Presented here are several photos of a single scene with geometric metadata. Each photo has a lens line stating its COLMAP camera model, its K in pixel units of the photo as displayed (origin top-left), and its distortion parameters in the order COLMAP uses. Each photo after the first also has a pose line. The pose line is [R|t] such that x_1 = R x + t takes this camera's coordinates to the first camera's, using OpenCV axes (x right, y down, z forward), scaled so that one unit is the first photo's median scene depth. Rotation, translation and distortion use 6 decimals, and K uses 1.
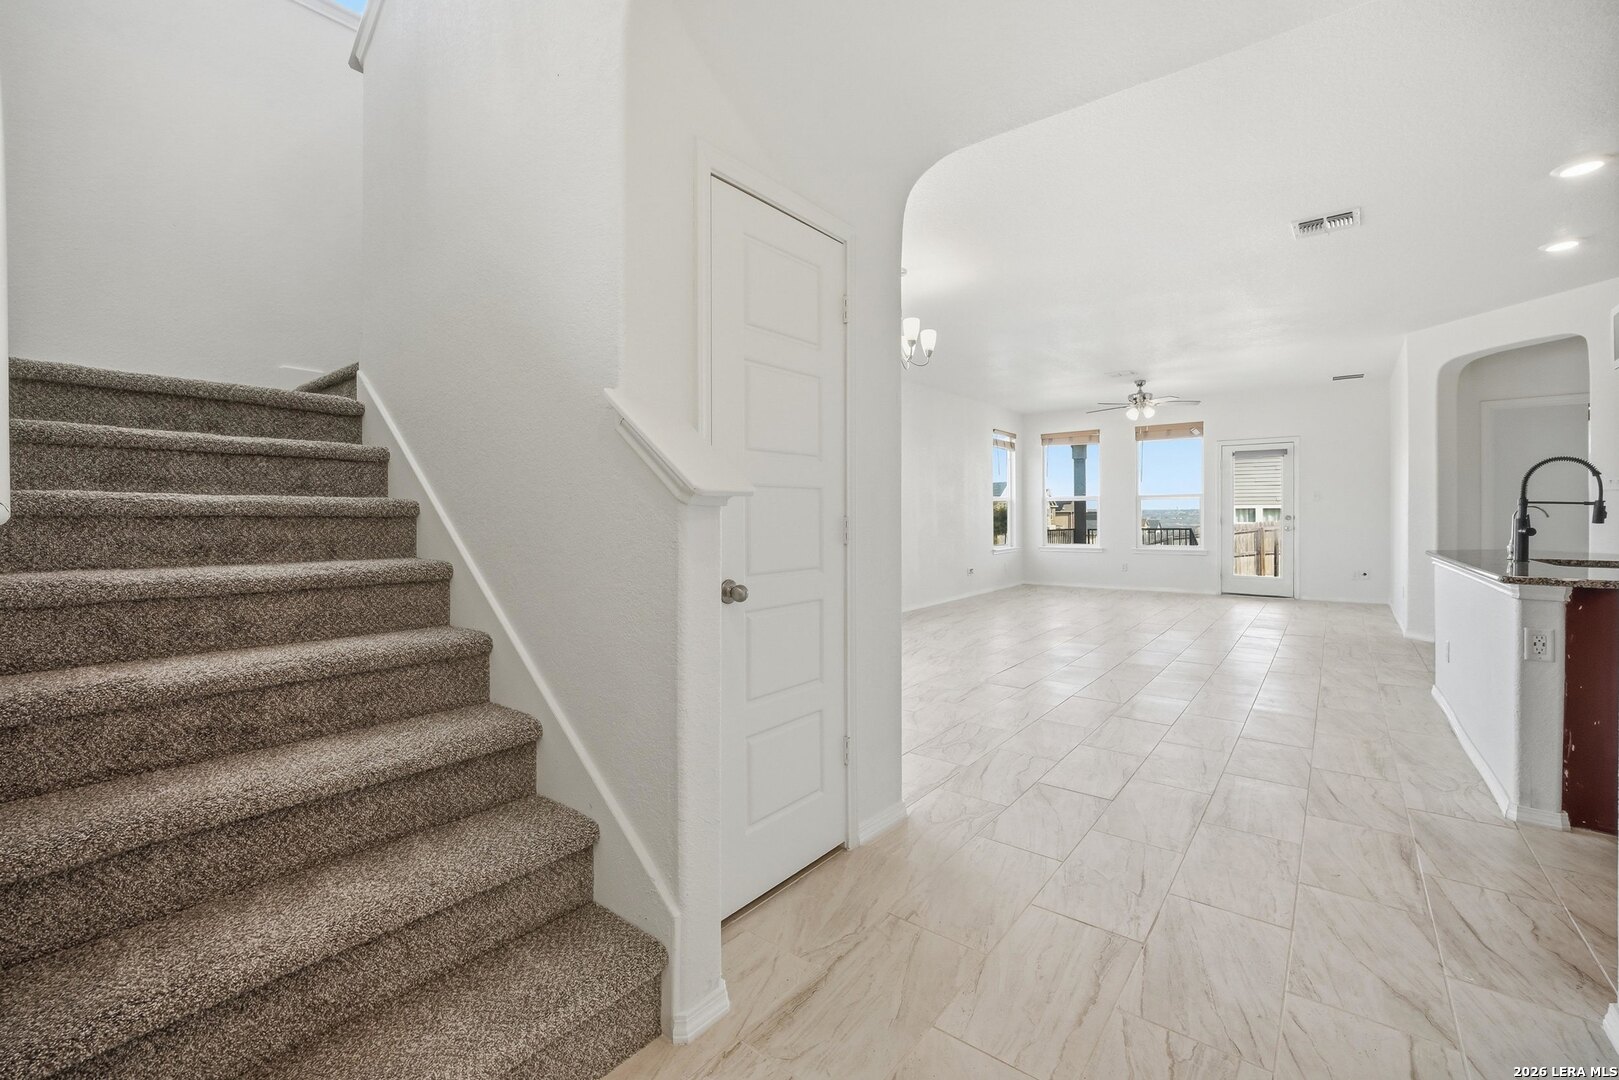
lens RADIAL K [[655.5, 0, 803.4], [0, 655.5, 516.2], [0, 0, 1]] dist [-0.001755, -0.000142]
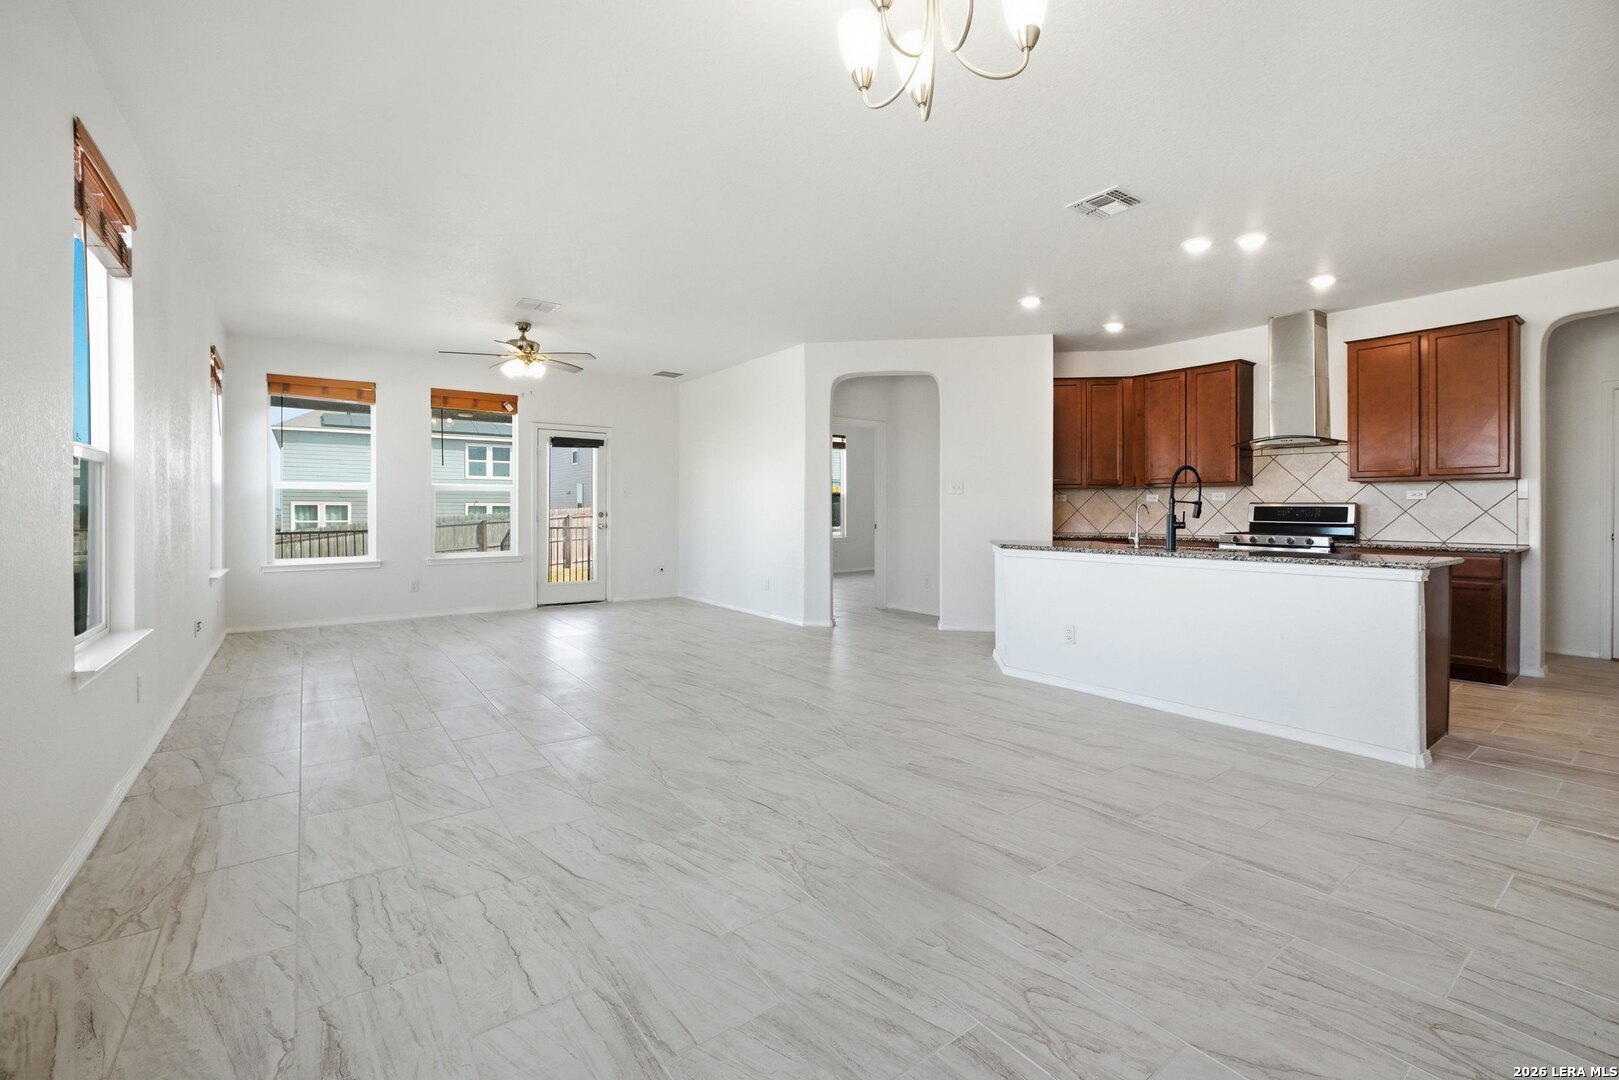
lens RADIAL K [[681.2, 0, 799.2], [0, 681.2, 515.4], [0, 0, 1]] dist [-0.001497, 0.000019]
pose [[0.269355, -0.003213, 0.963035, -0.244100], [0.001543, 0.999995, 0.002905, 0.001061], [-0.963040, 0.000703, 0.269359, 1.064244]]
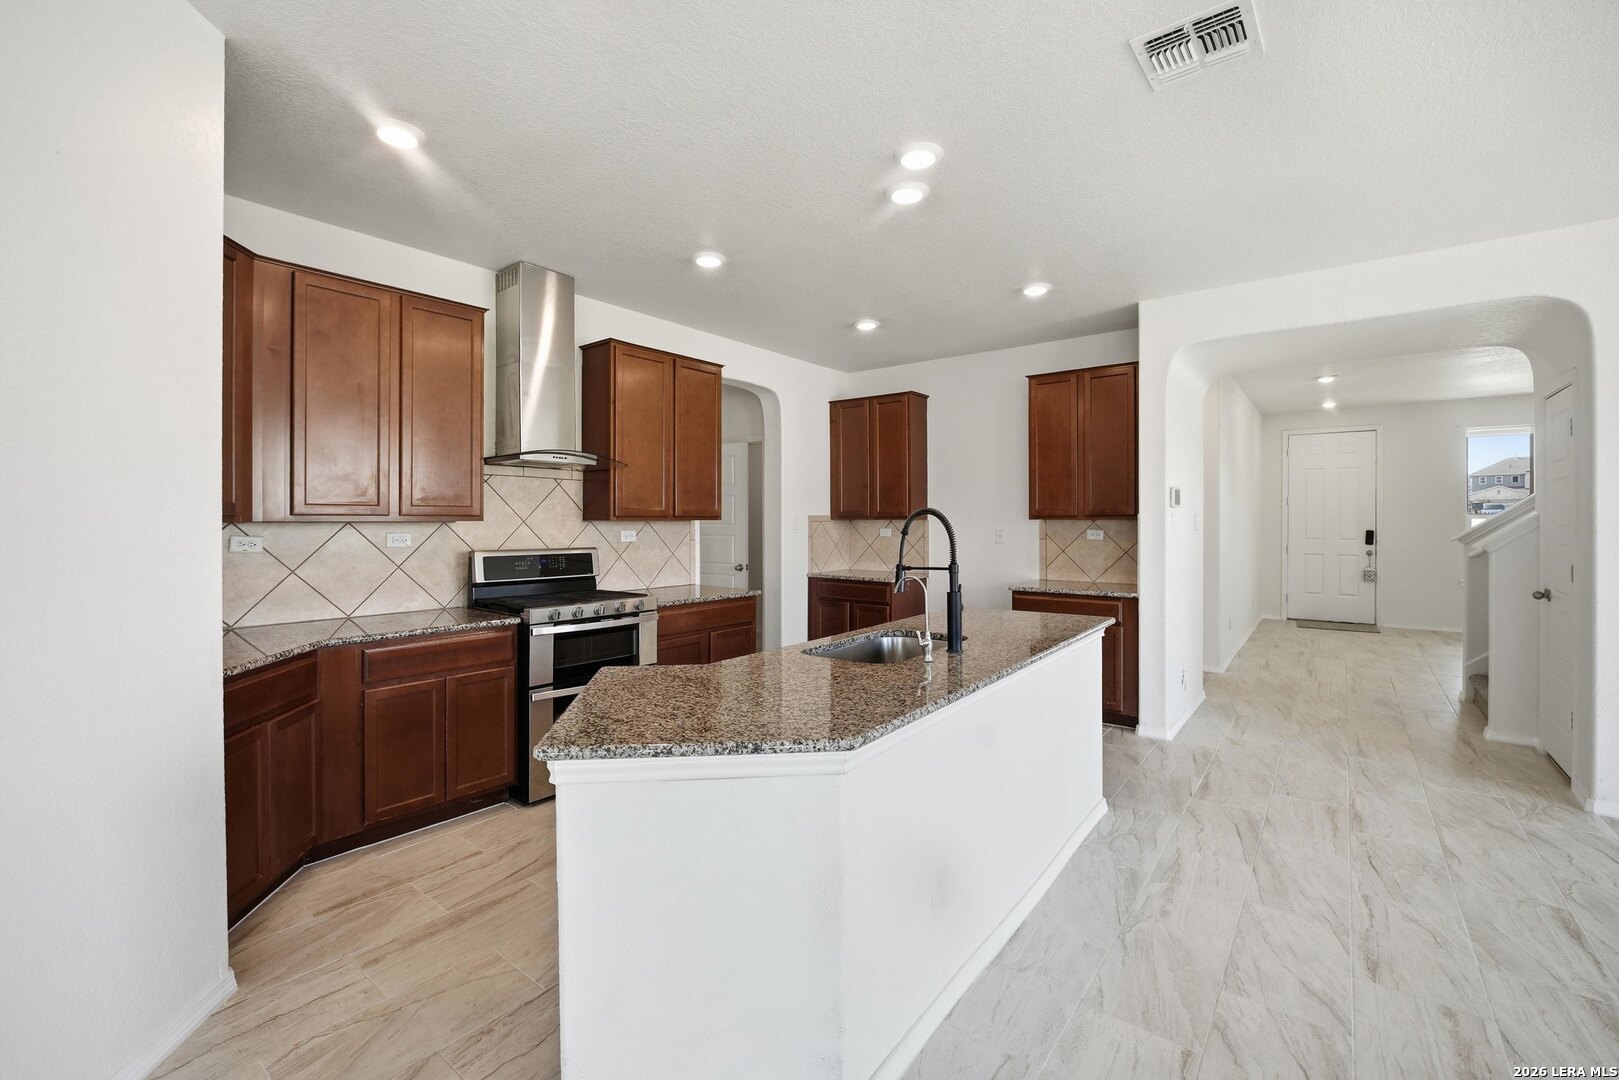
lens RADIAL K [[681.2, 0, 799.2], [0, 681.2, 515.4], [0, 0, 1]] dist [-0.001497, 0.000019]
pose [[-0.999927, 0.003135, -0.011641, 1.032380], [0.003194, 0.999982, -0.005057, -0.061763], [0.011625, -0.005094, -0.999919, 1.414247]]
